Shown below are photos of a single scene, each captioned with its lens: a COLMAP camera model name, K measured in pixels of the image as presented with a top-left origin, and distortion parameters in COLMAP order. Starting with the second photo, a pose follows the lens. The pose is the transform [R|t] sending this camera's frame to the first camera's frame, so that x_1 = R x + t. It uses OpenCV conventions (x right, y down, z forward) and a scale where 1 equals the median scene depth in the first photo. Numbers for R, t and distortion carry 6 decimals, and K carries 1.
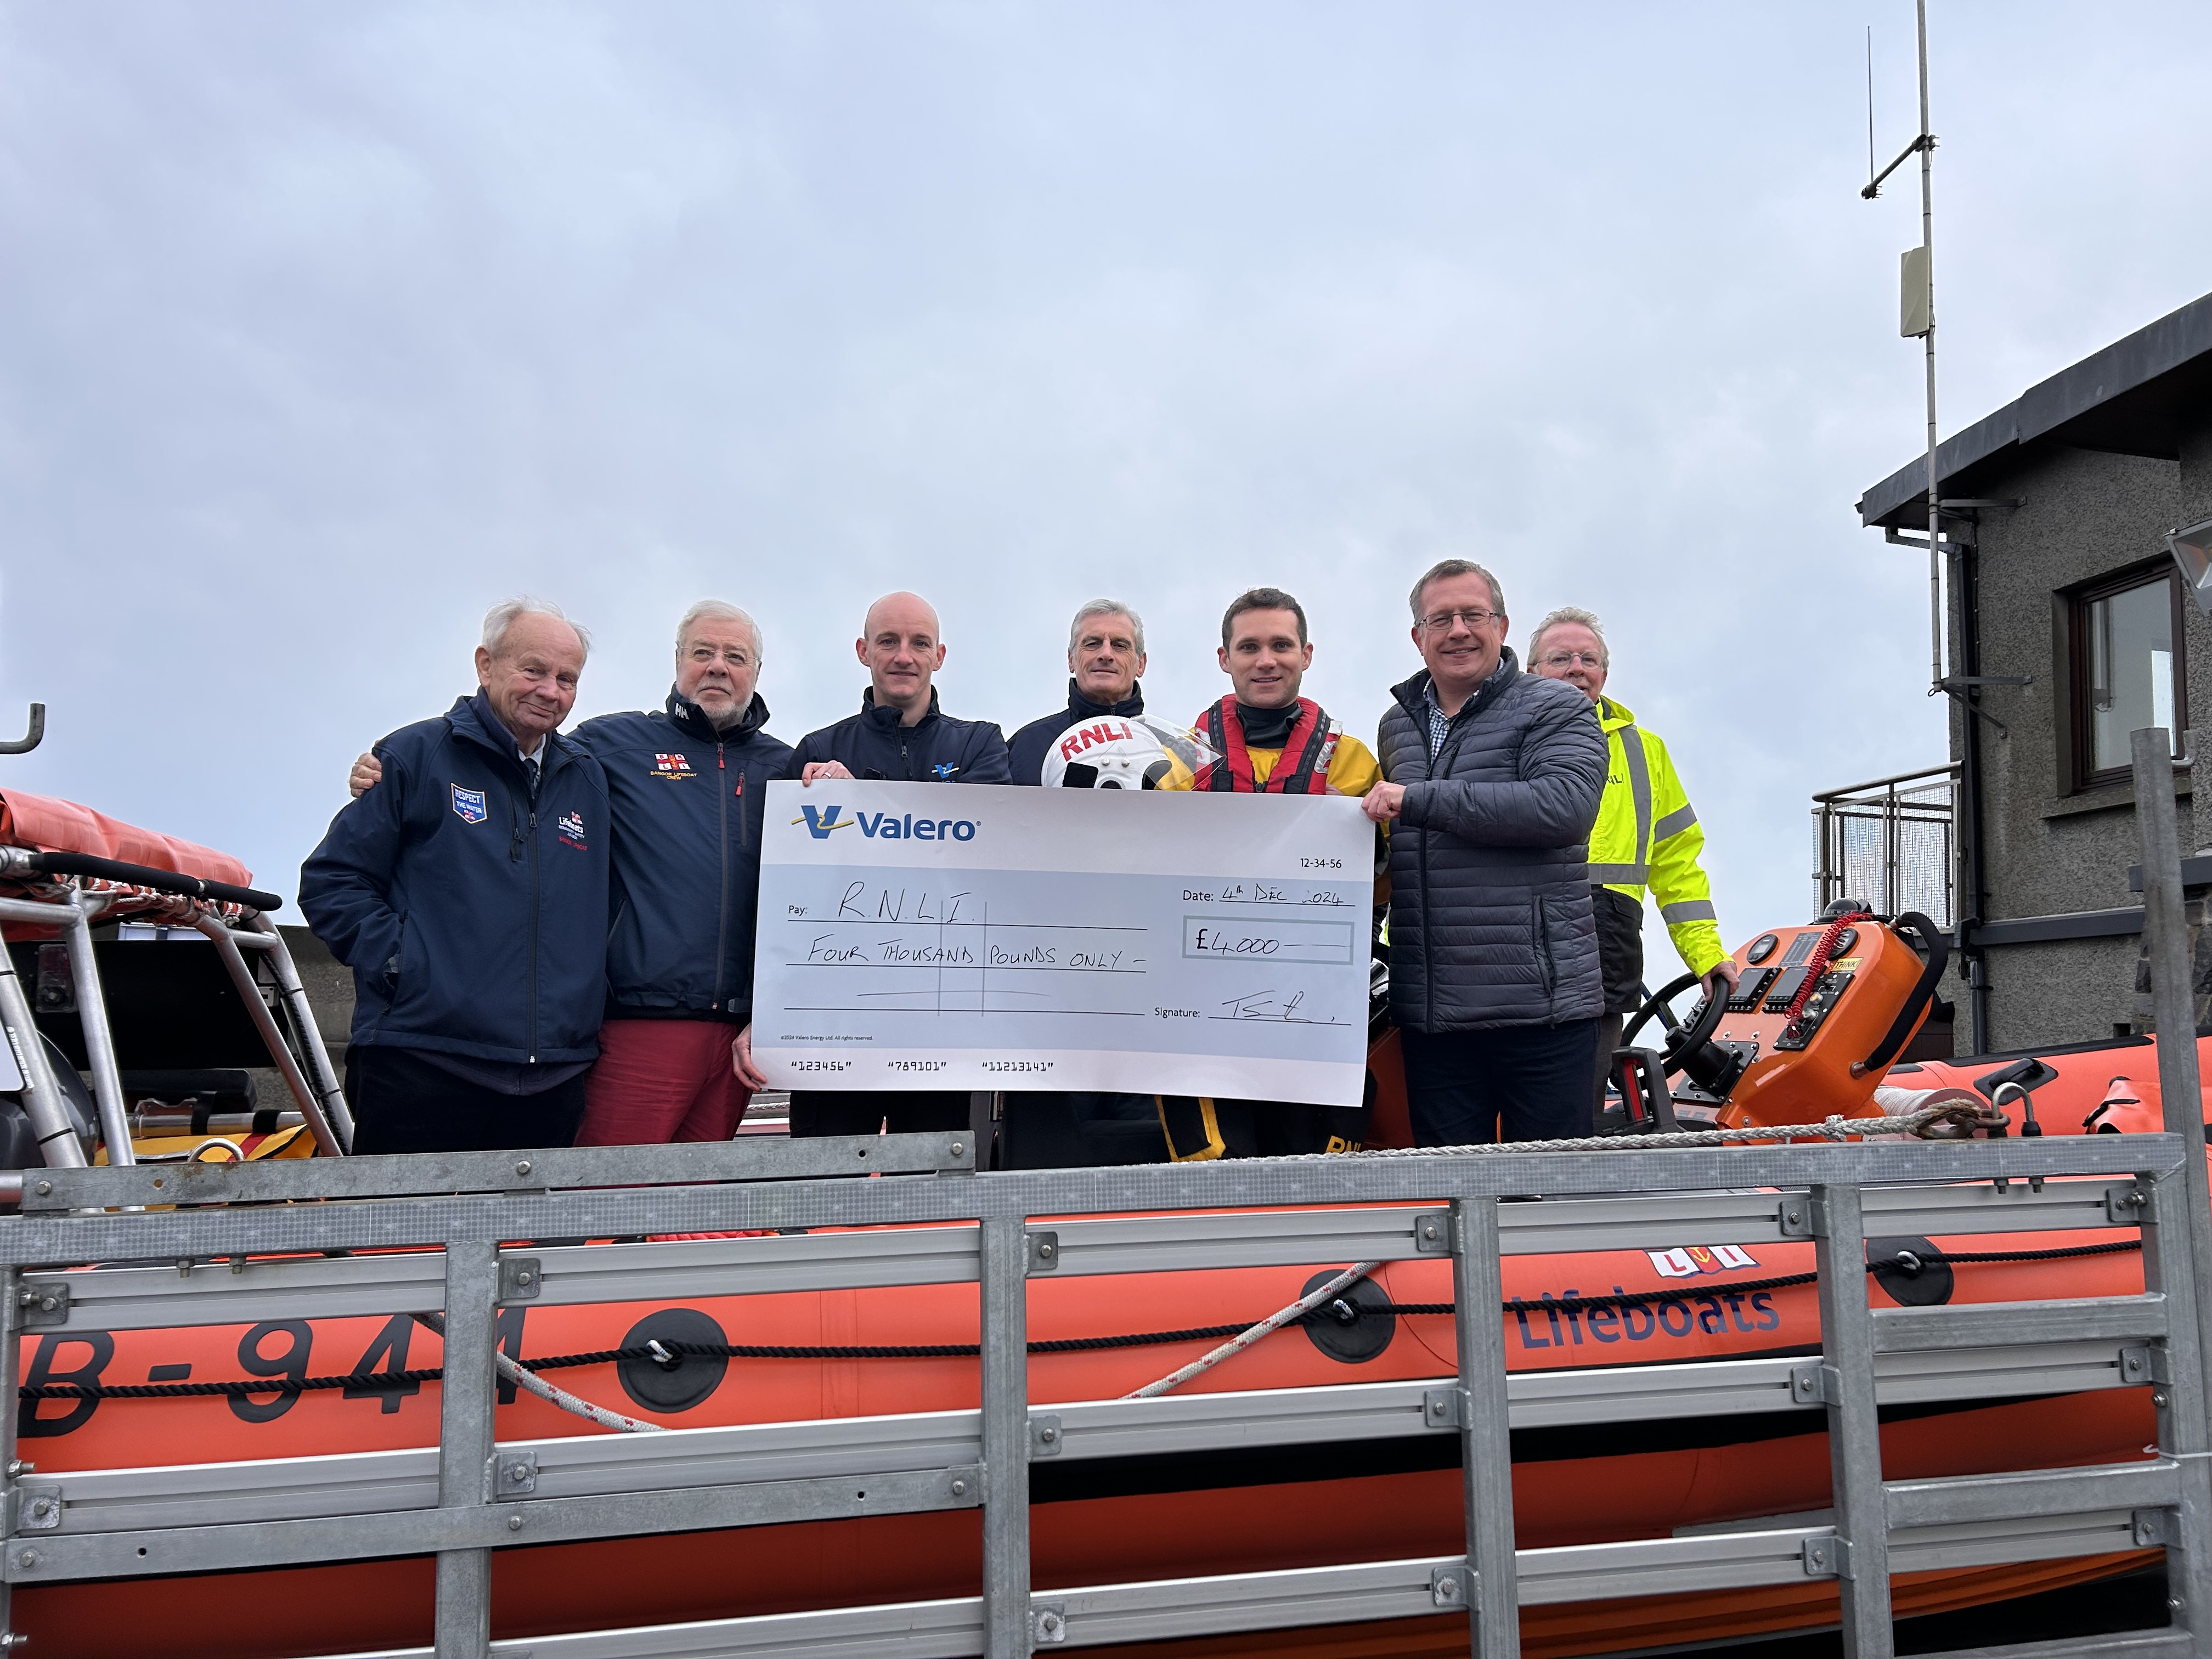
lens RADIAL K [[1640.3, 0, 1106.0], [0, 1640.3, 829.5], [0, 0, 1]] dist [0.039403, -0.005133]
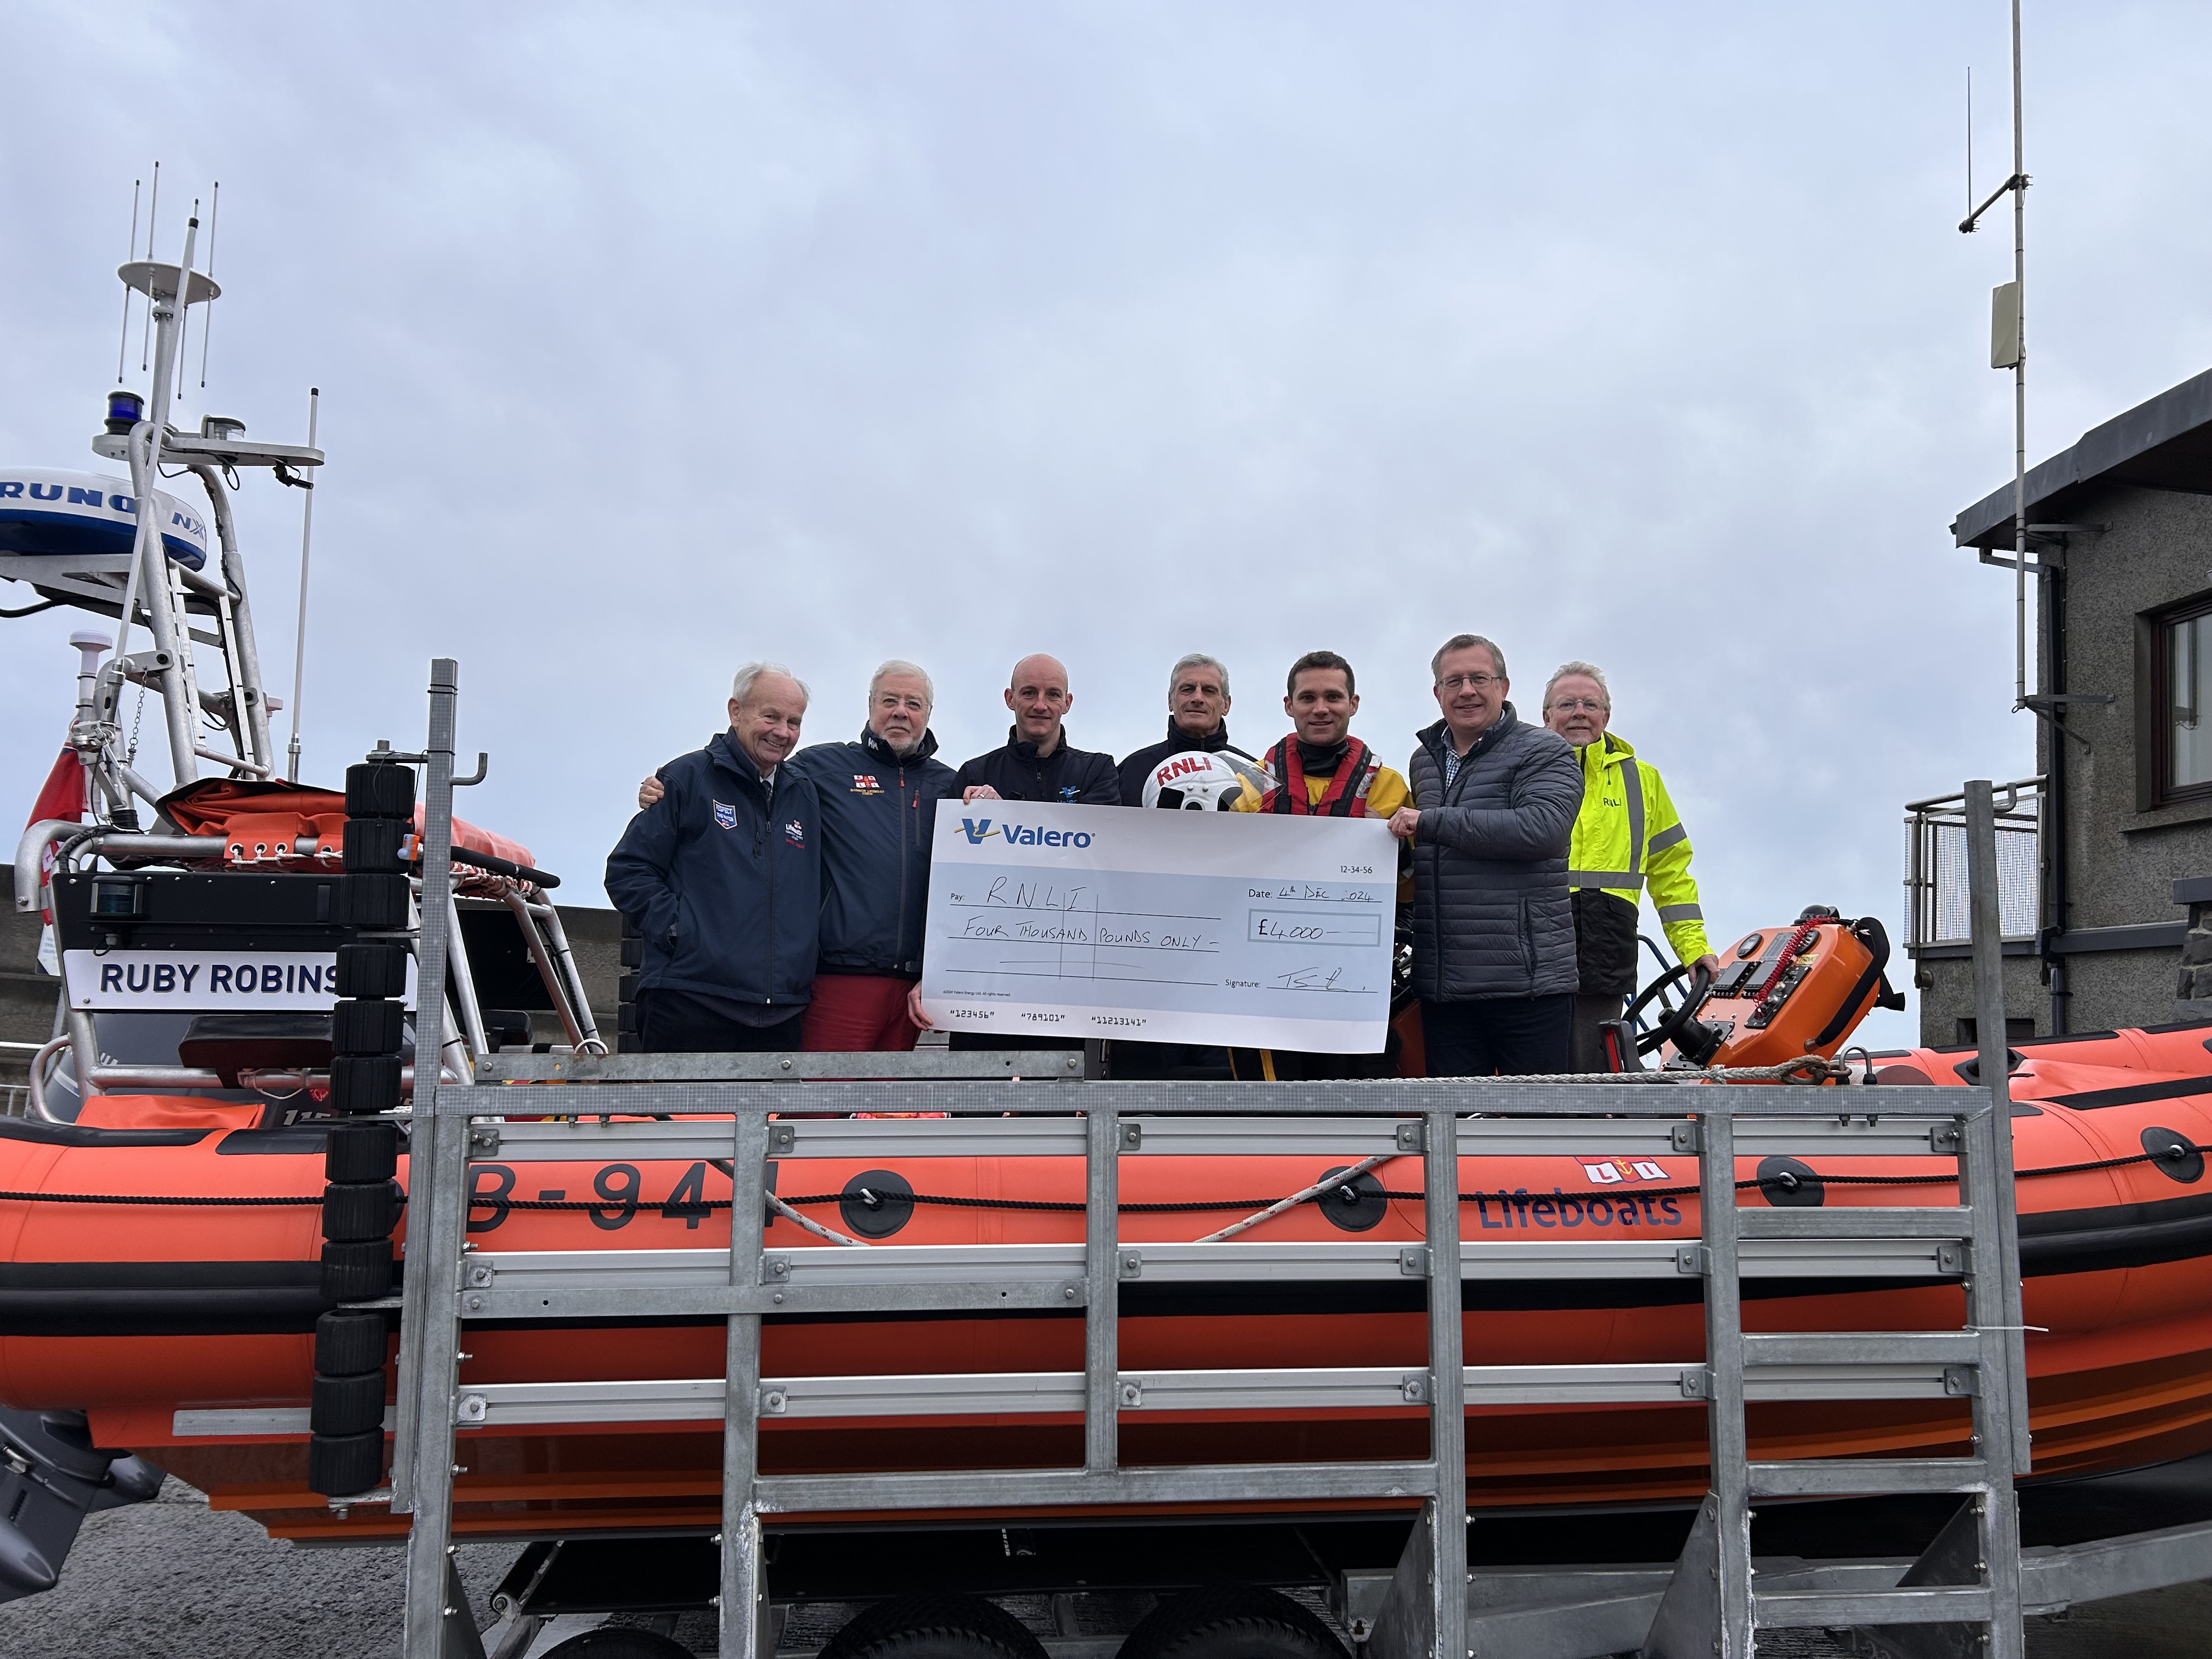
lens RADIAL K [[1663.3, 0, 1102.9], [0, 1663.3, 789.2], [0, 0, 1]] dist [0.045935, -0.004167]
pose [[0.996716, 0.015604, -0.079462, 0.035817], [-0.016935, 0.999727, -0.016106, -0.018229], [0.079189, 0.017399, 0.996708, -0.338860]]
